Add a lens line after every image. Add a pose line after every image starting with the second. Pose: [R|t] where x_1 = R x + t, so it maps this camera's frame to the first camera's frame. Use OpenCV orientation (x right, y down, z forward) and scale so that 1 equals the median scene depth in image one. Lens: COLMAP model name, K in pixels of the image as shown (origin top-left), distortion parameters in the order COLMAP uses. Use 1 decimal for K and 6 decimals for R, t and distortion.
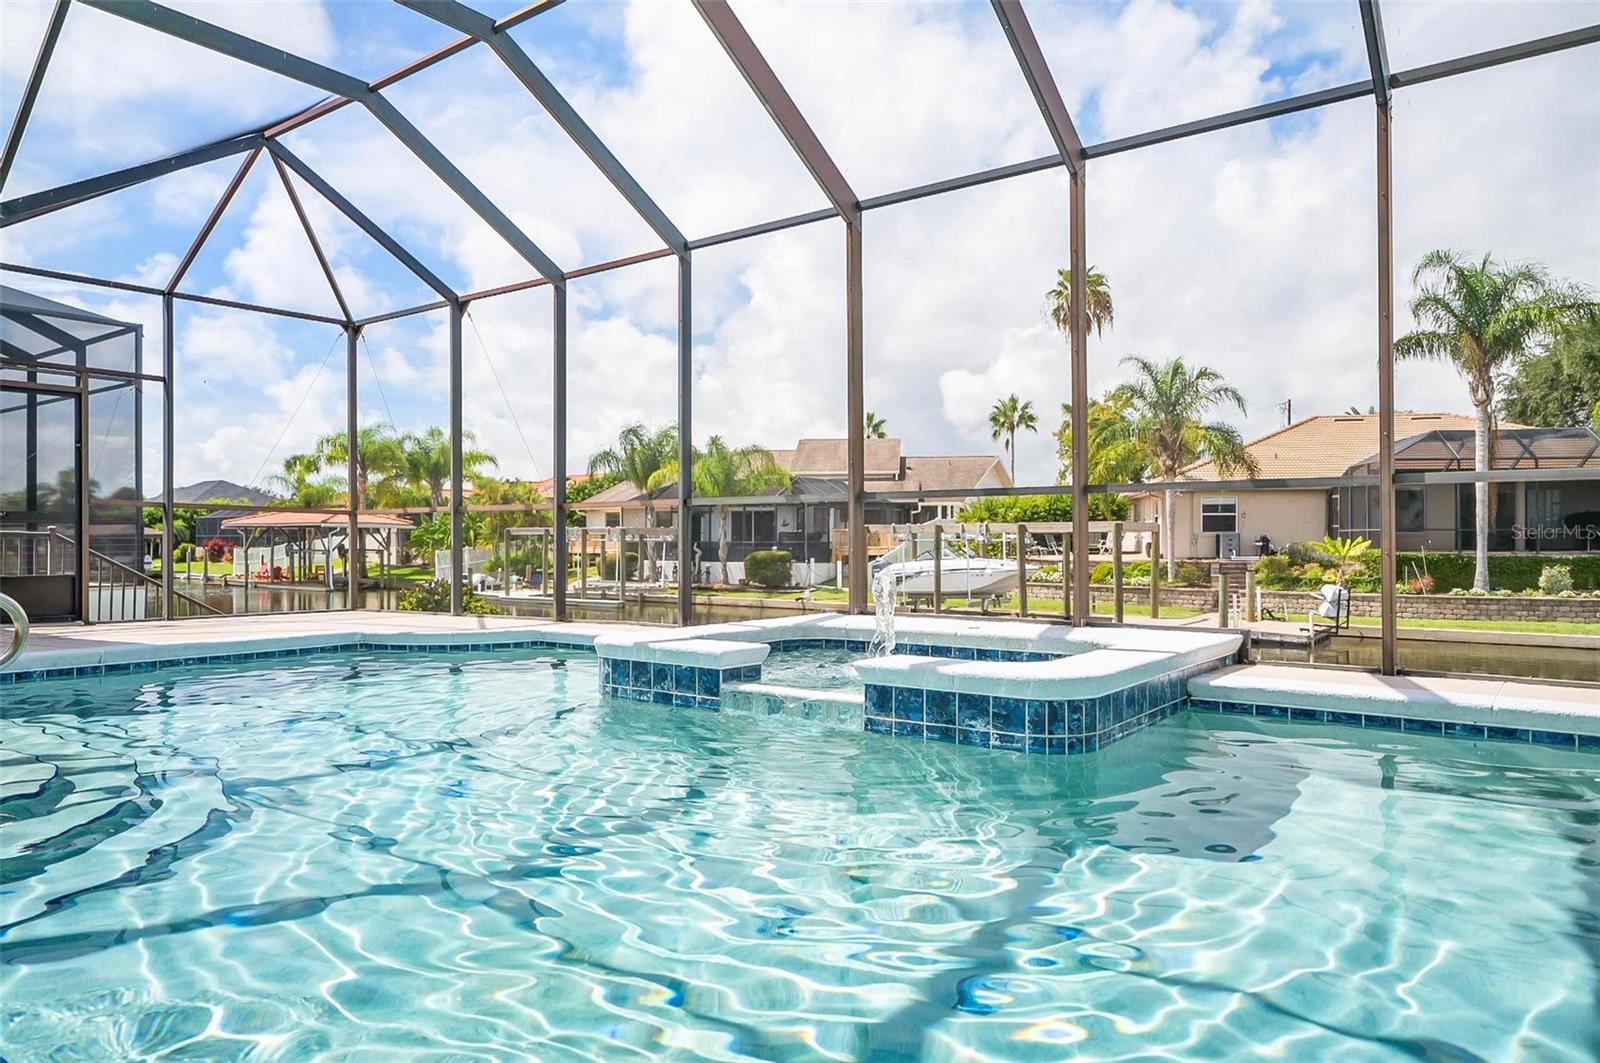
lens RADIAL K [[1024.8, 0, 810.6], [0, 1024.8, 536.7], [0, 0, 1]] dist [-0.005695, 0.004716]
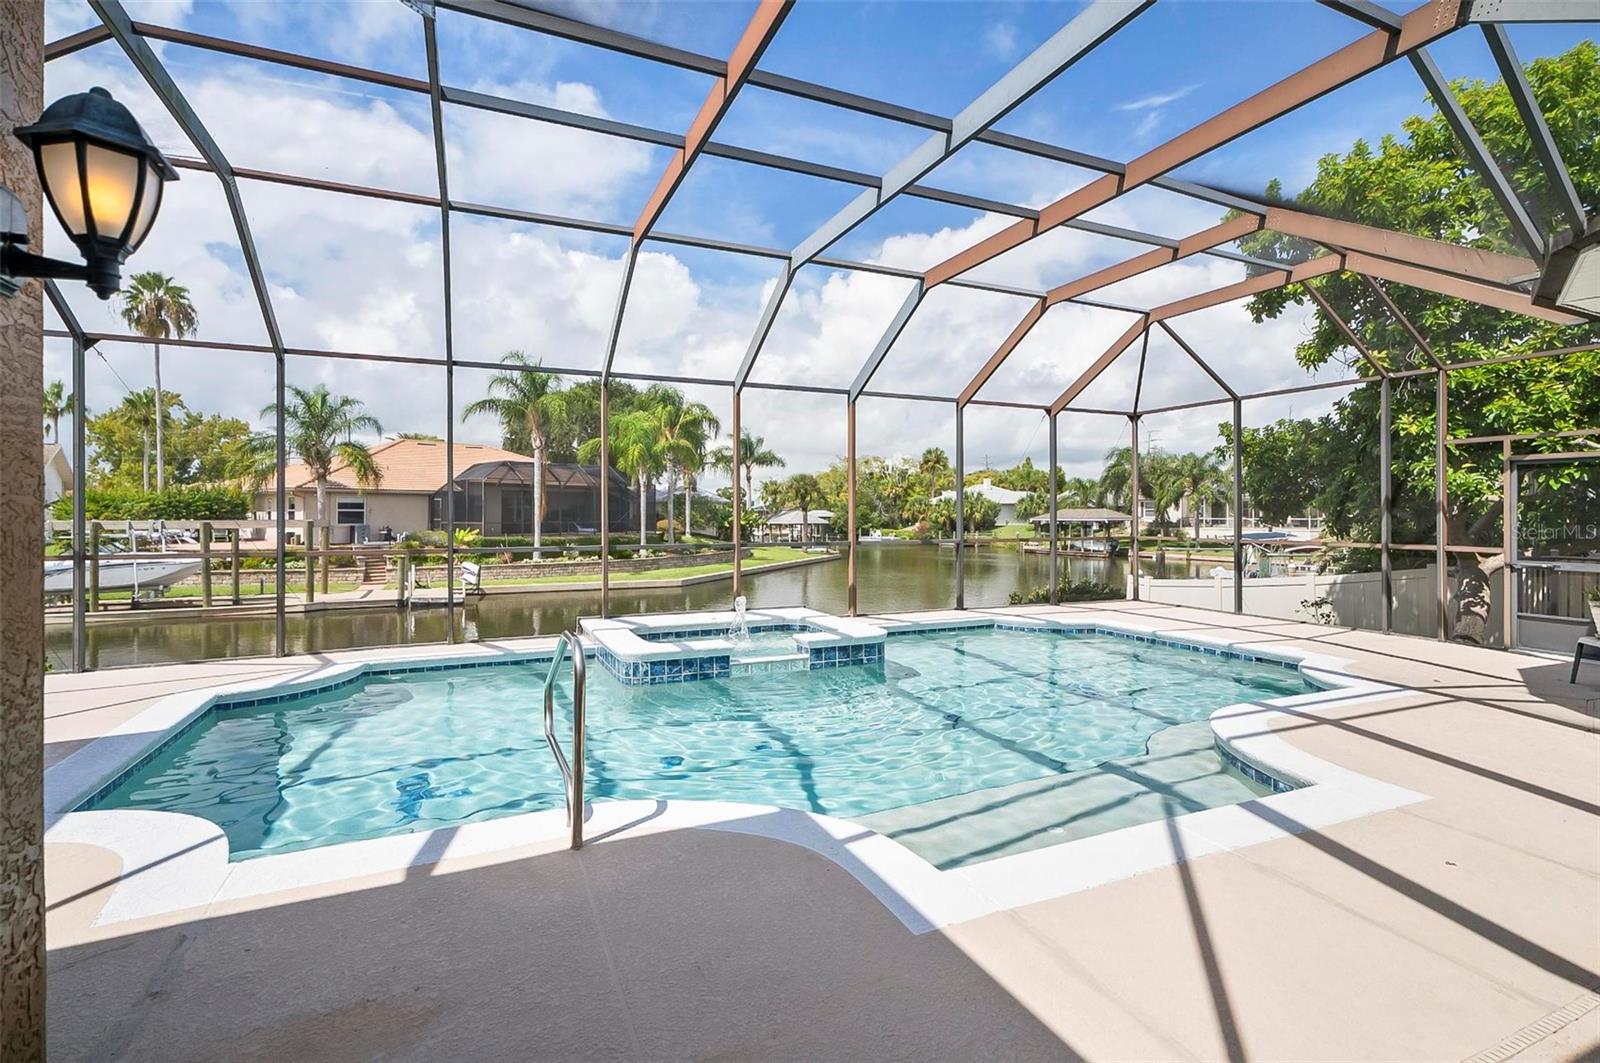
lens RADIAL K [[740.7, 0, 798.2], [0, 740.7, 514.4], [0, 0, 1]] dist [0.000438, -0.000019]
pose [[0.495507, 0.000898, 0.868604, -0.171303], [-0.000258, 1.000000, -0.000886, -0.018693], [-0.868604, 0.000215, 0.495507, 0.026462]]
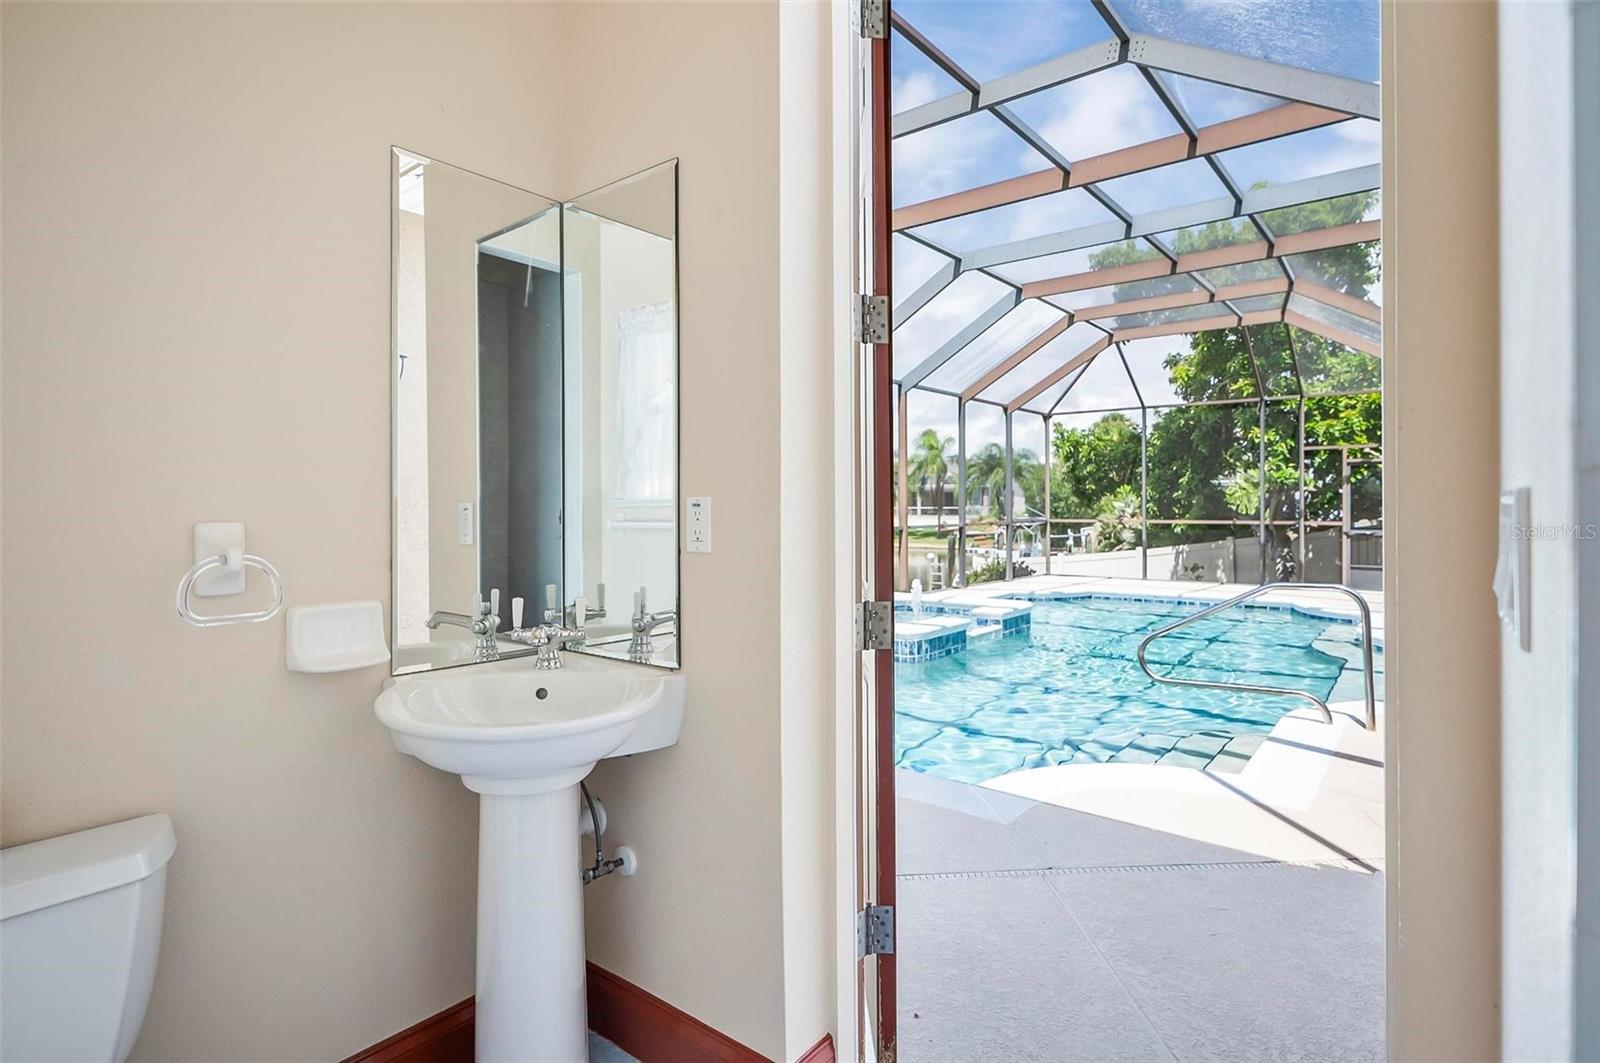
lens RADIAL K [[816.7, 0, 801.4], [0, 816.7, 494.1], [0, 0, 1]] dist [-0.010730, 0.000248]
pose [[0.051045, 0.013221, 0.998609, -0.244764], [0.004279, 0.999900, -0.013457, -0.017434], [-0.998687, 0.004960, 0.050983, 0.172176]]
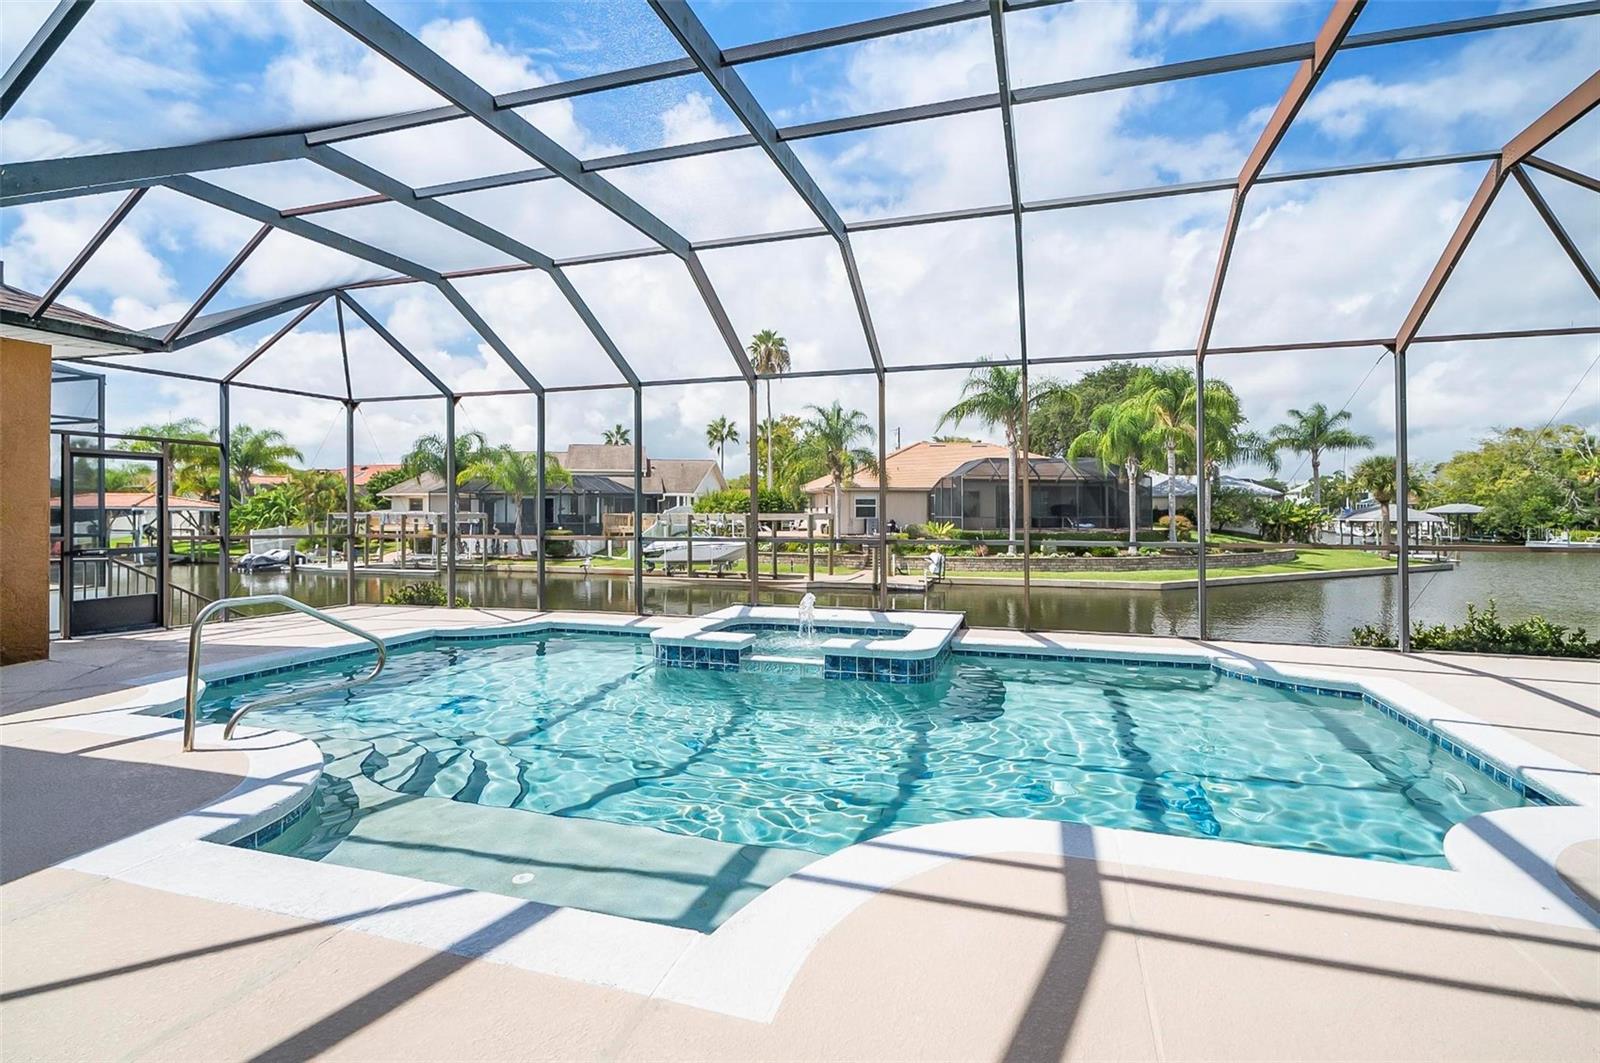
lens RADIAL K [[740.7, 0, 812.1], [0, 740.7, 510.5], [0, 0, 1]] dist [0.000438, -0.000019]
pose [[0.944834, 0.000265, 0.327551, -0.057510], [-0.000611, 0.999999, 0.000956, -0.018678], [-0.327550, -0.001103, 0.944833, -0.050640]]
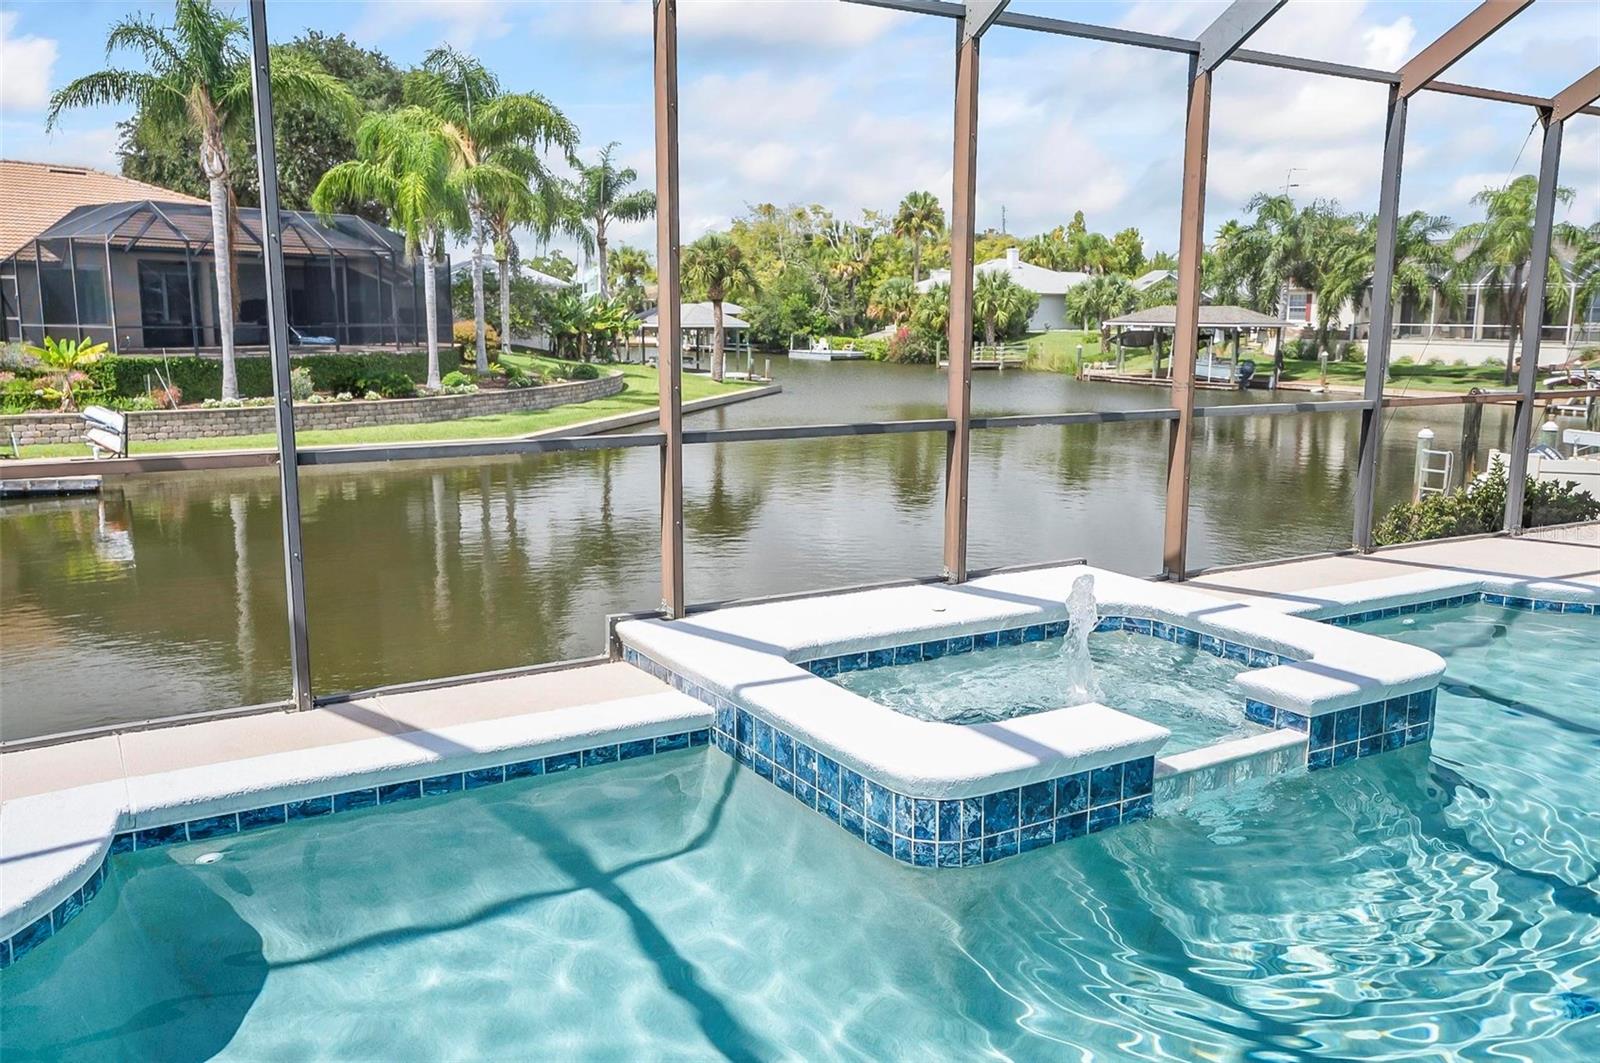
lens RADIAL K [[1278.3, 0, 807.8], [0, 1278.3, 509.4], [0, 0, 1]] dist [0.001341, 0.012433]
pose [[0.391167, -0.138668, 0.909813, -0.134889], [-0.008997, 0.987960, 0.154447, -0.024588], [-0.920276, -0.068601, 0.385210, 0.122495]]
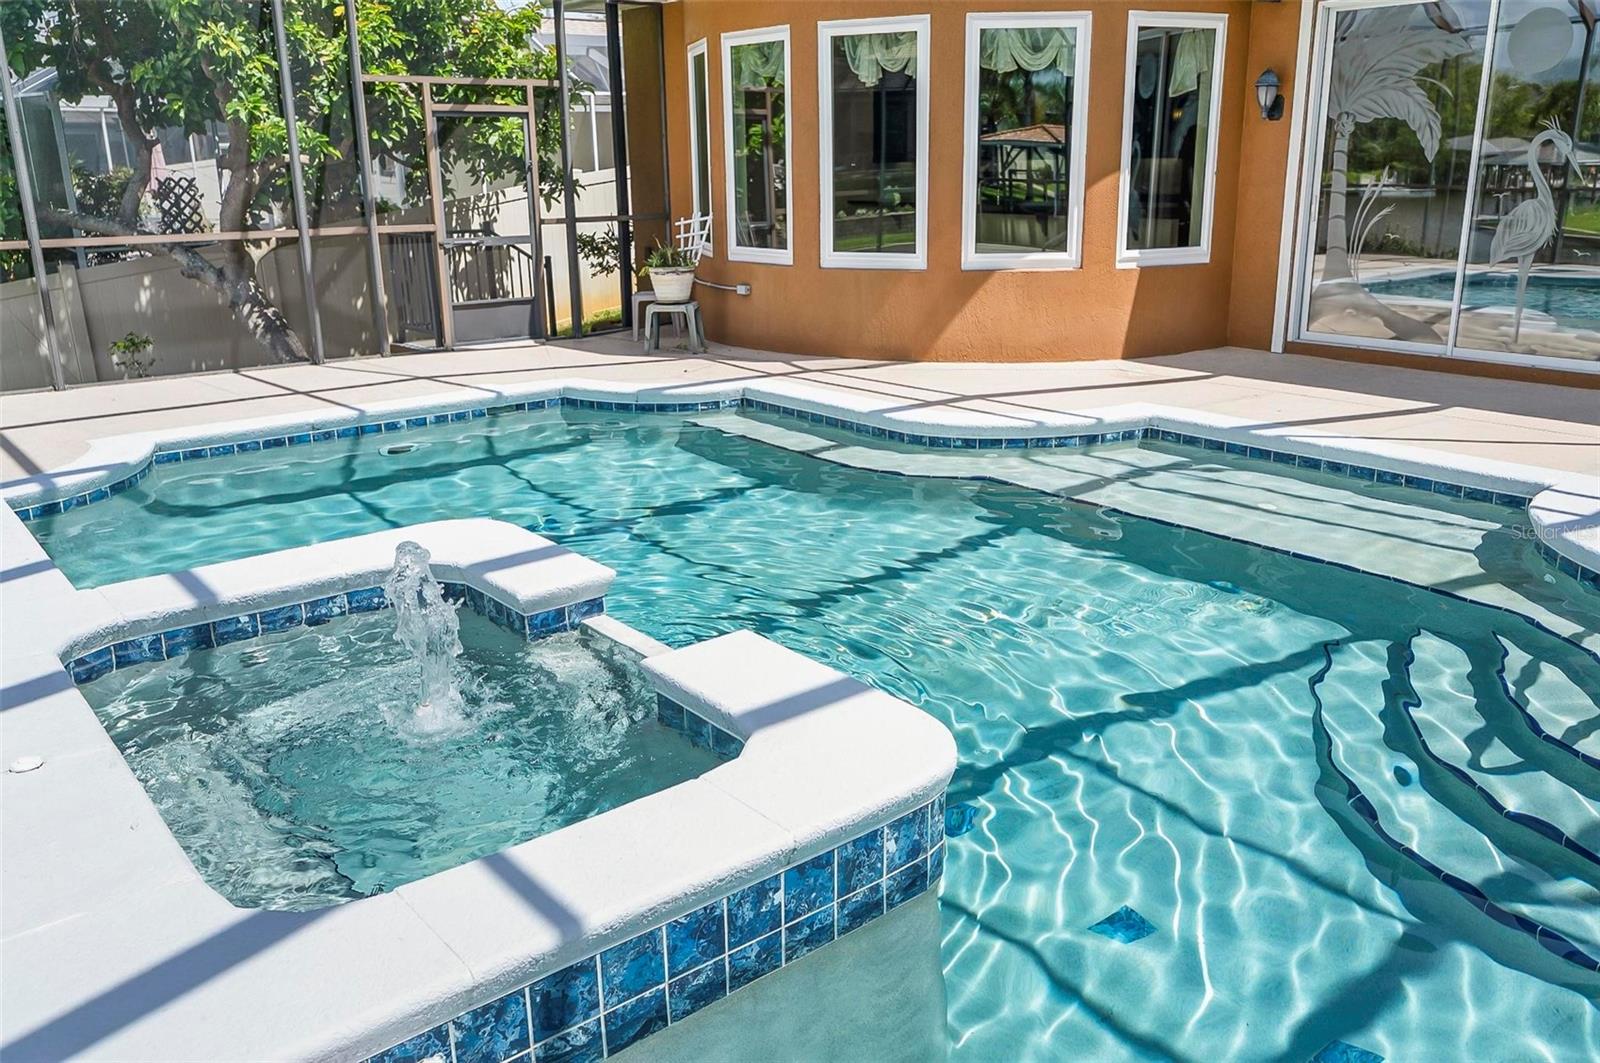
lens RADIAL K [[1278.3, 0, 798.1], [0, 1278.3, 527.1], [0, 0, 1]] dist [0.001341, 0.012433]
pose [[-0.964009, -0.061406, 0.258683, -0.043953], [0.013480, 0.960423, 0.278220, -0.023455], [-0.265529, 0.271694, -0.925028, 0.233643]]
